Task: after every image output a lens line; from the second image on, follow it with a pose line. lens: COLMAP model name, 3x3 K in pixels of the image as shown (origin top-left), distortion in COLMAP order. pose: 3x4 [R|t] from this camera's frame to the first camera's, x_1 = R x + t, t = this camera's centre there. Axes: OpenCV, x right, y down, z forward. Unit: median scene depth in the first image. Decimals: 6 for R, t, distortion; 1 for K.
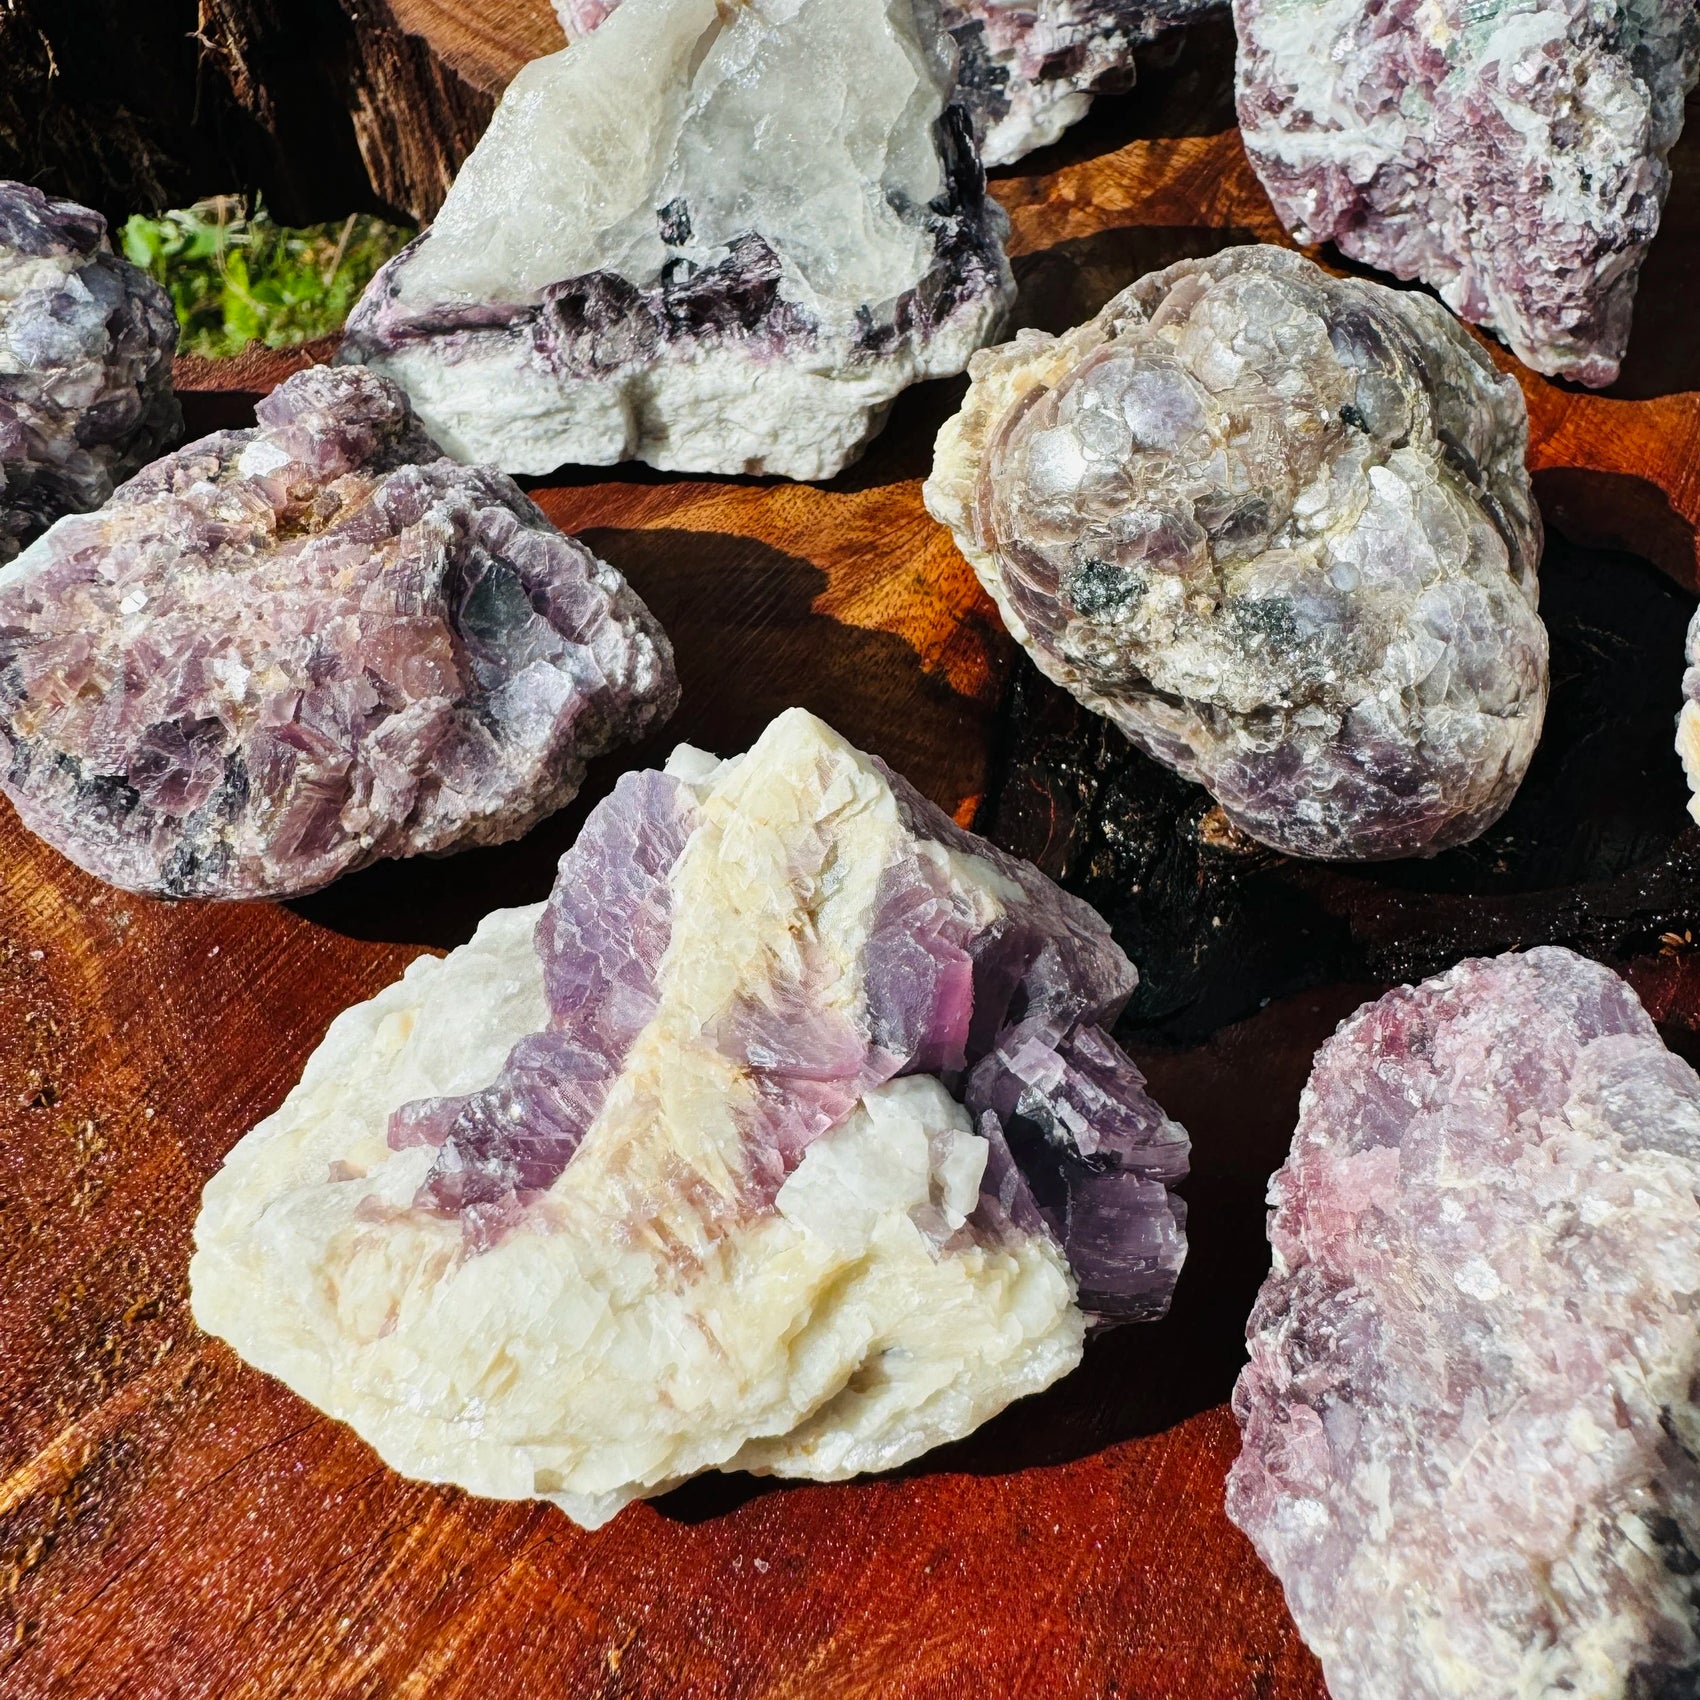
lens RADIAL K [[1610.4, 0, 848.8], [0, 1610.4, 736.0], [0, 0, 1]] dist [-0.000470, -0.014705]
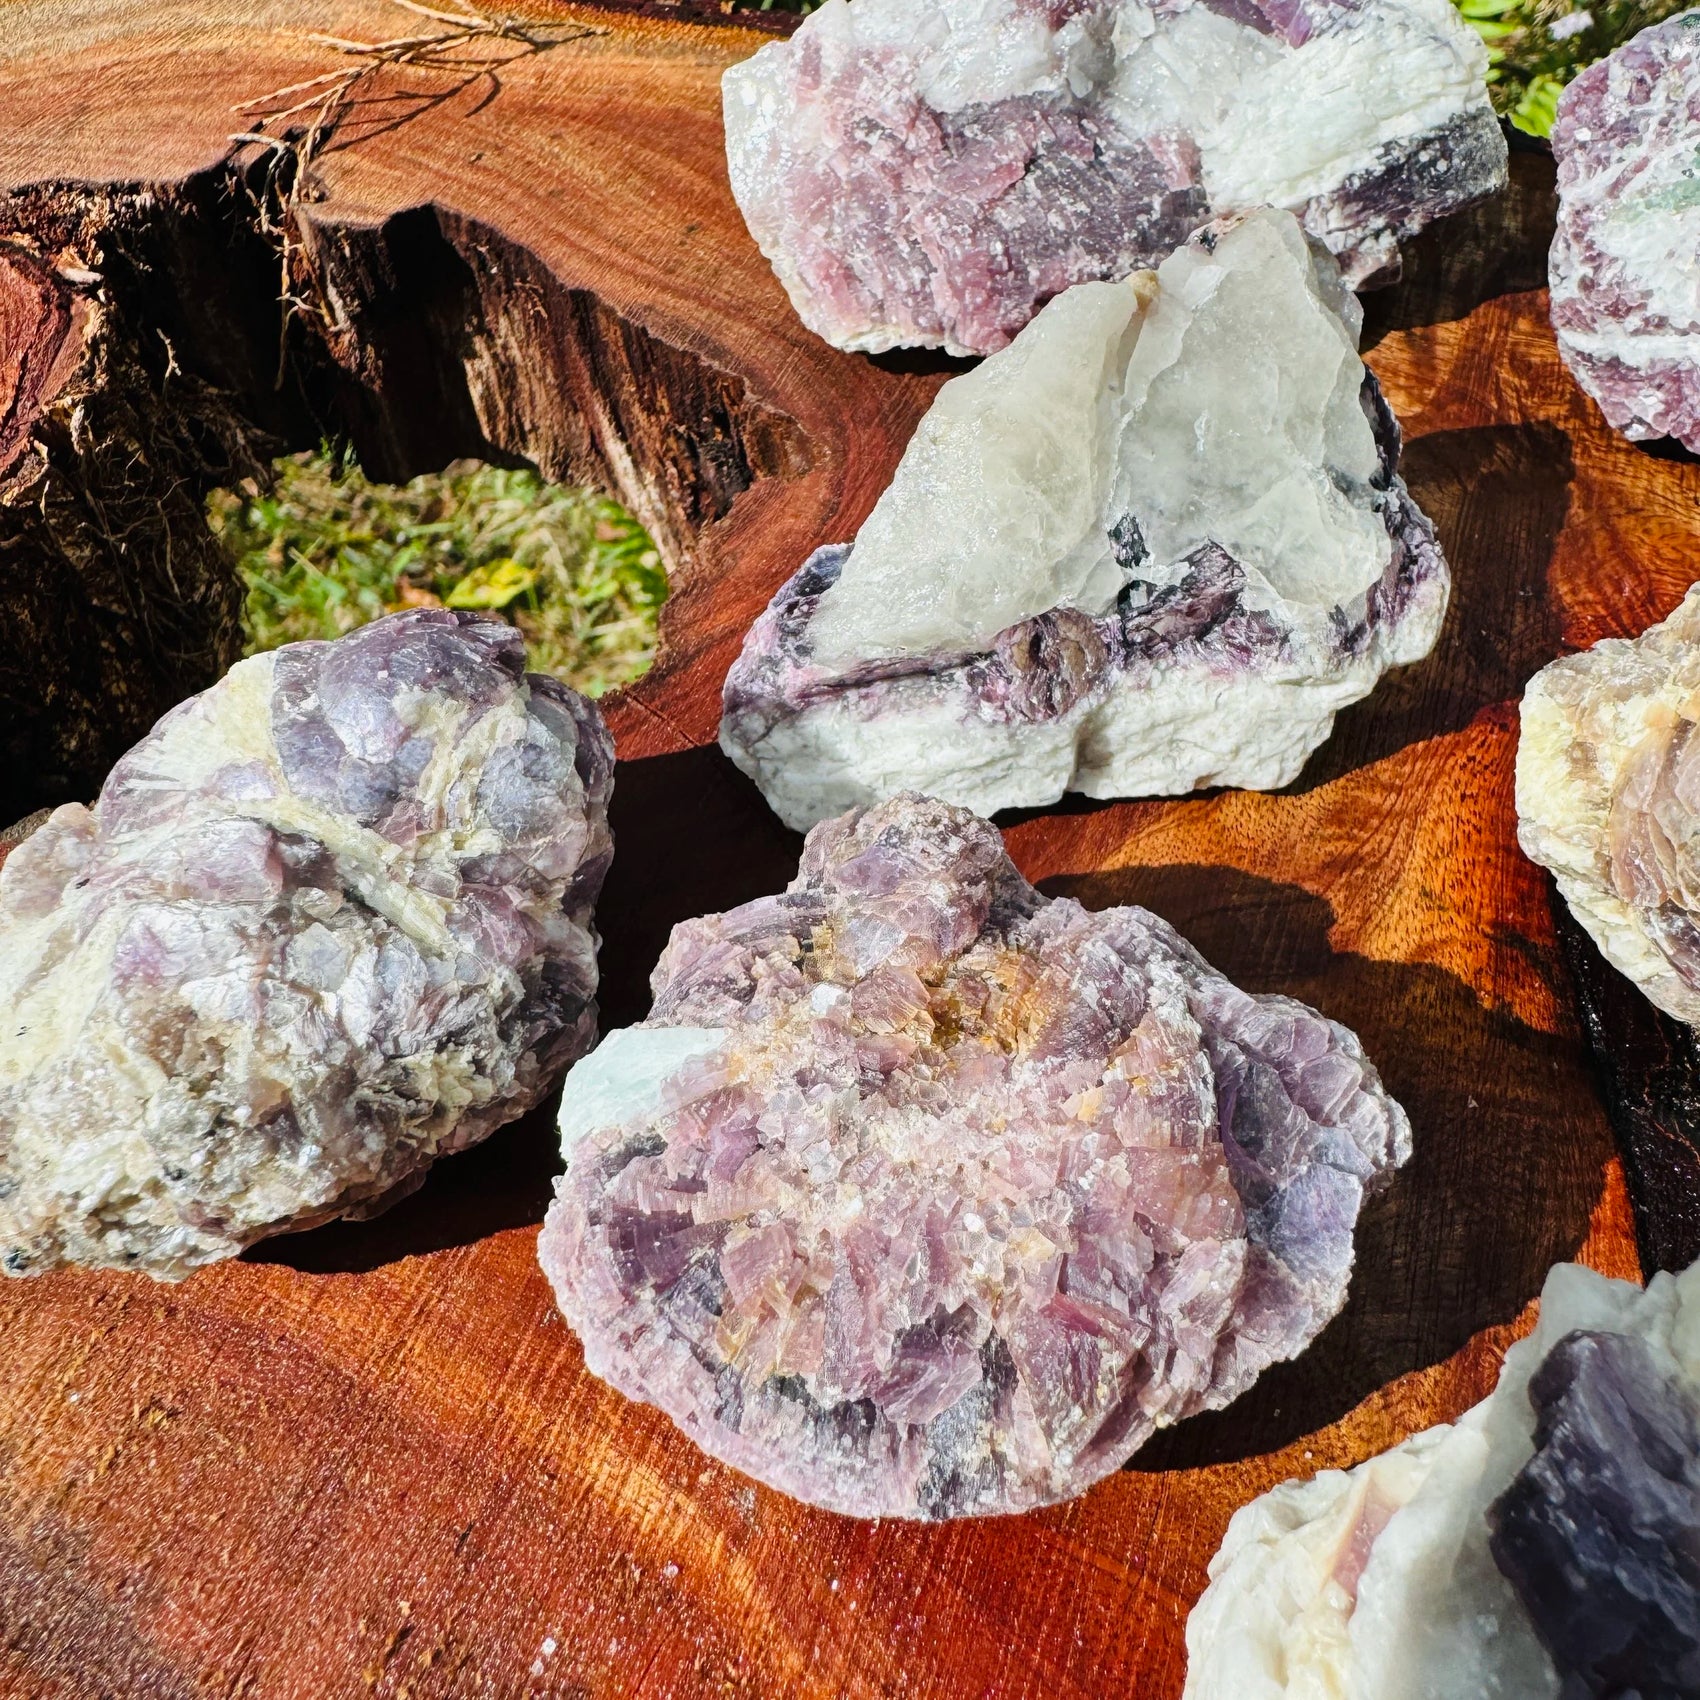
lens RADIAL K [[1610.4, 0, 848.8], [0, 1610.4, 736.0], [0, 0, 1]] dist [-0.000470, -0.014705]
pose [[0.985278, -0.132924, 0.107506, -0.364650], [0.136062, 0.990448, -0.022372, -0.209528], [-0.103505, 0.036670, 0.993953, 0.128044]]
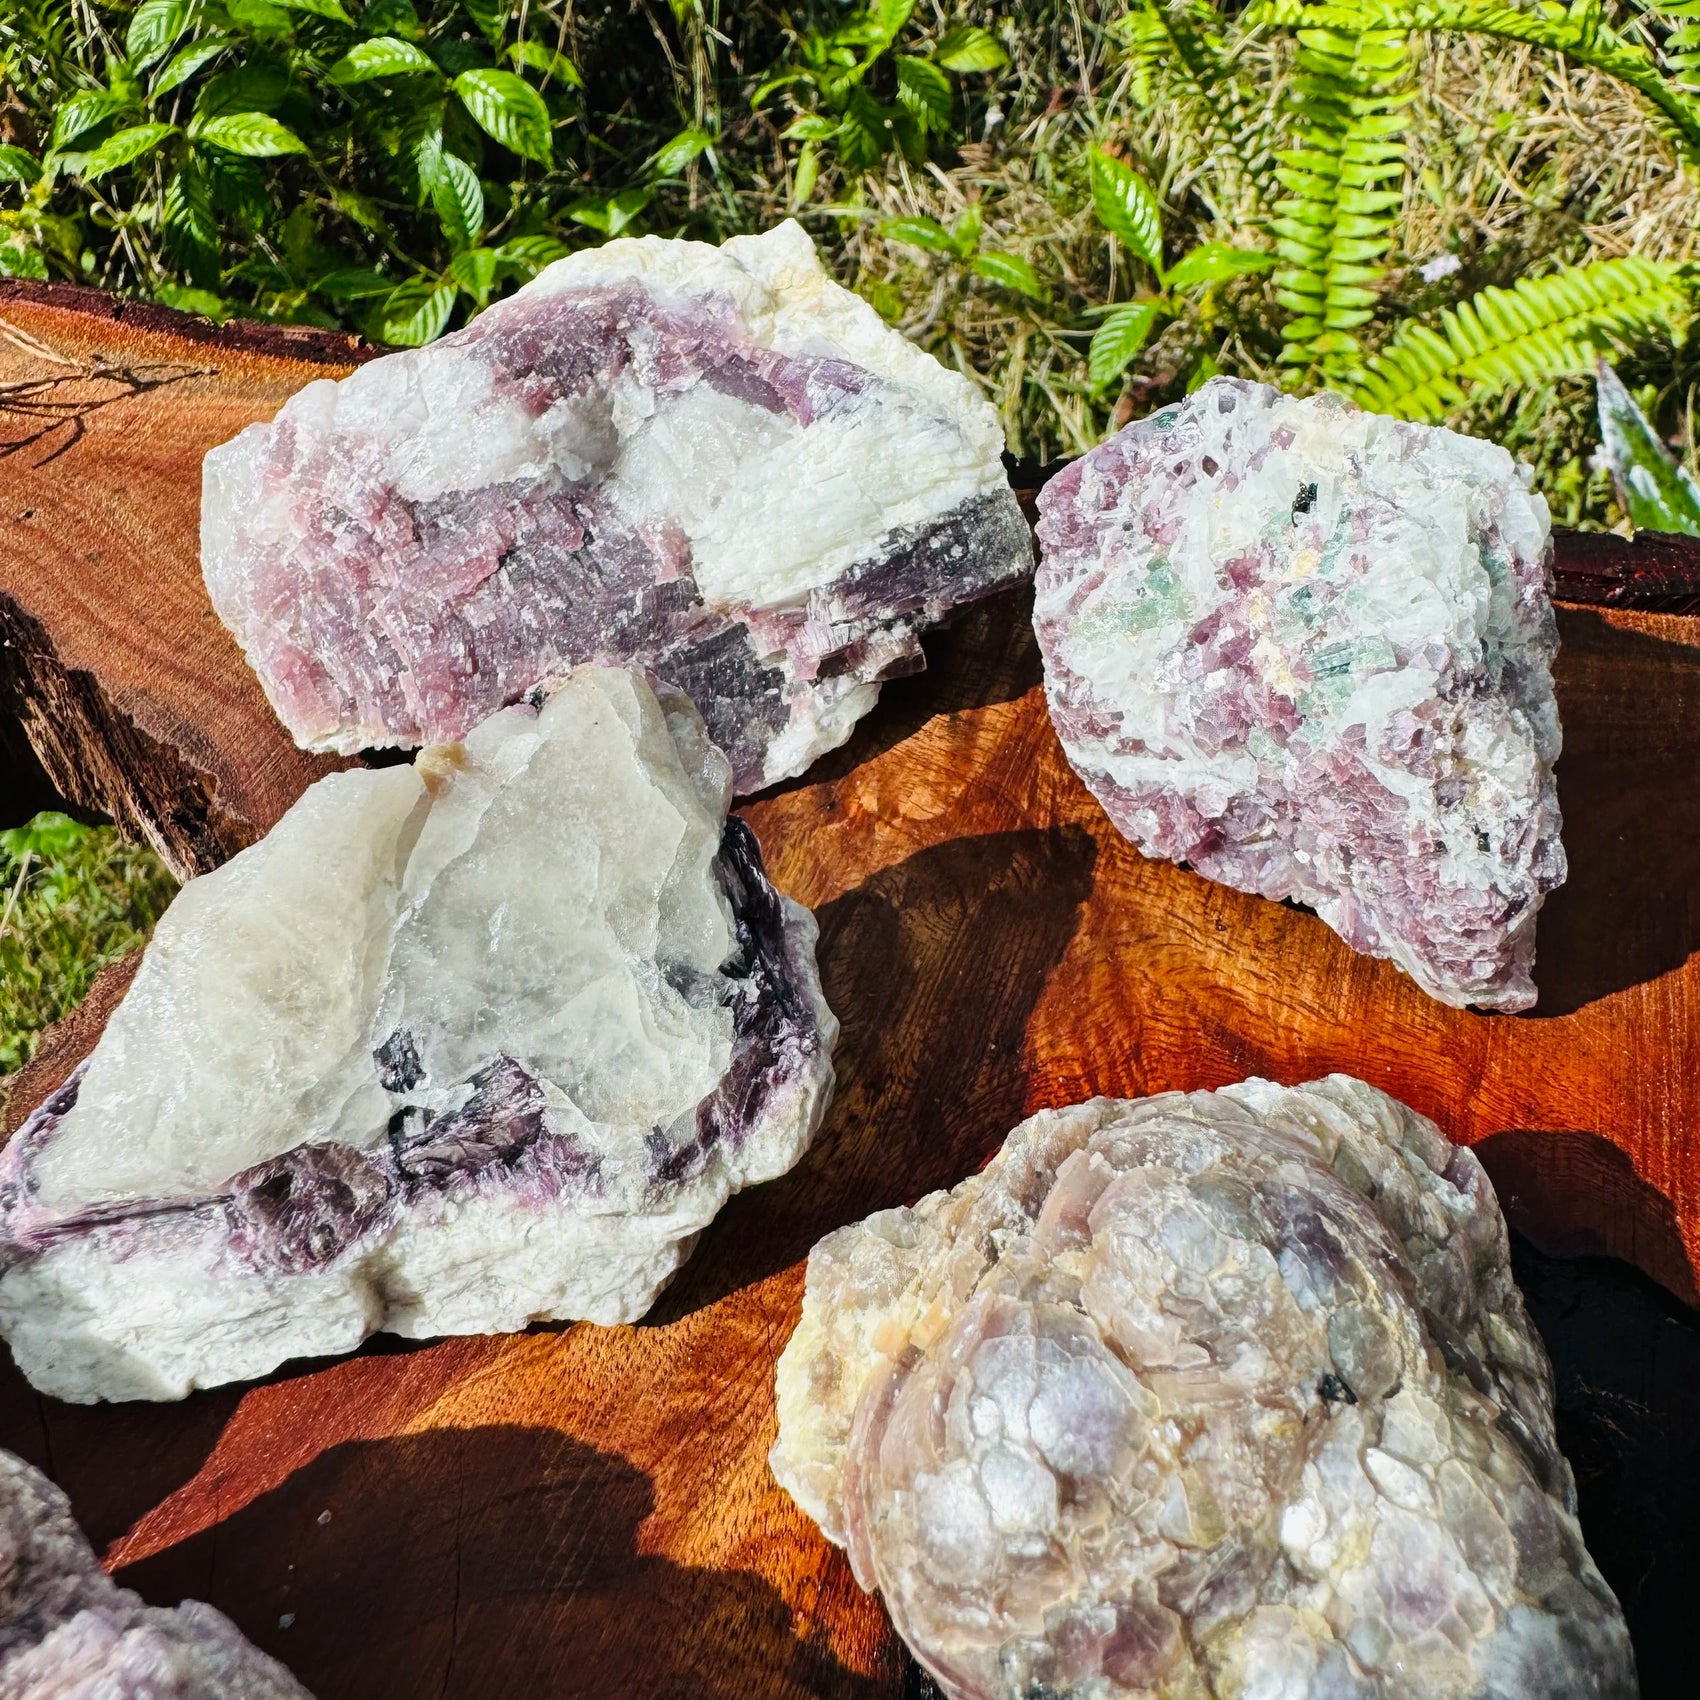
lens RADIAL K [[1610.4, 0, 848.8], [0, 1610.4, 736.0], [0, 0, 1]] dist [-0.000470, -0.014705]
pose [[0.984104, -0.126132, 0.125024, 0.027792], [0.142993, 0.980251, -0.136605, -0.330214], [-0.105325, 0.152311, 0.982704, 0.187585]]
